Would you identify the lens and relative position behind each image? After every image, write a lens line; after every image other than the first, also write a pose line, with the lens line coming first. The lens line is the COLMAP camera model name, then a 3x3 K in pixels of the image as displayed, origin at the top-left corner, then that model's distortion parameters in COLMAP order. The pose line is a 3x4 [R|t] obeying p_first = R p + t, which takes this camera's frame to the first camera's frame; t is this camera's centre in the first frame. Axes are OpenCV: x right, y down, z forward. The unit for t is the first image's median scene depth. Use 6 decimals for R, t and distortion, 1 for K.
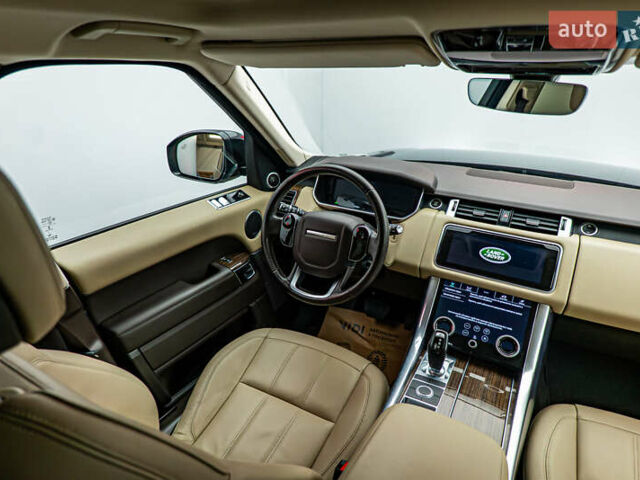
lens RADIAL K [[403.0, 0, 320.0], [0, 403.0, 240.0], [0, 0, 1]] dist [0.005085, 0.002650]
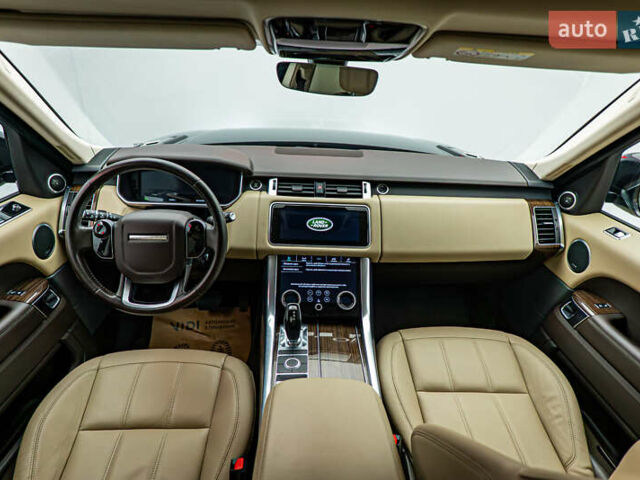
lens RADIAL K [[403.0, 0, 320.0], [0, 403.0, 240.0], [0, 0, 1]] dist [0.005085, 0.002650]
pose [[0.854990, -0.203230, 0.477169, -0.098344], [0.178809, 0.979127, 0.096627, -0.025839], [-0.486847, 0.002707, 0.873483, 0.032511]]
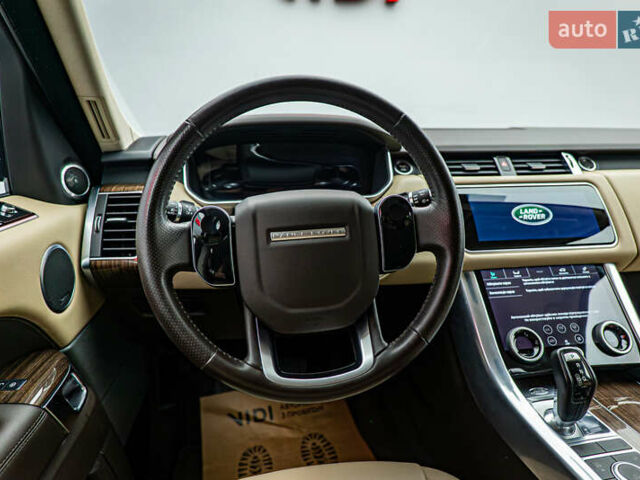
lens RADIAL K [[403.0, 0, 320.0], [0, 403.0, 240.0], [0, 0, 1]] dist [0.005085, 0.002650]
pose [[0.788721, -0.187181, 0.585562, -0.238403], [0.259097, 0.965001, -0.040516, 0.013439], [-0.557484, 0.183673, 0.809615, 0.632629]]
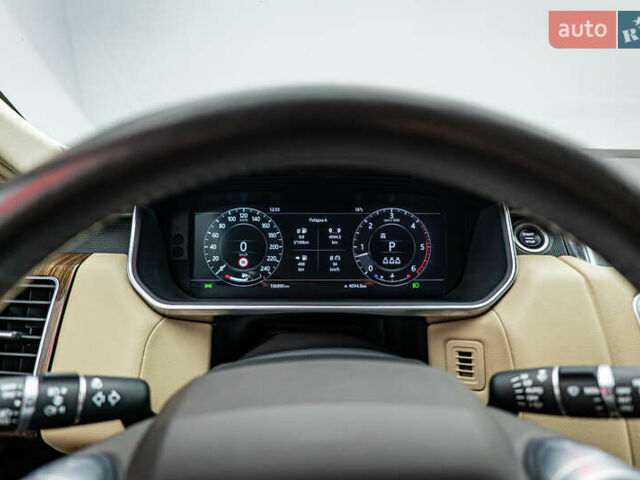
lens RADIAL K [[403.0, 0, 320.0], [0, 403.0, 240.0], [0, 0, 1]] dist [0.005085, 0.002650]
pose [[0.861854, -0.168262, 0.478430, -0.041002], [0.206785, 0.977970, -0.028559, -0.128506], [-0.463084, 0.123545, 0.877661, 0.857188]]
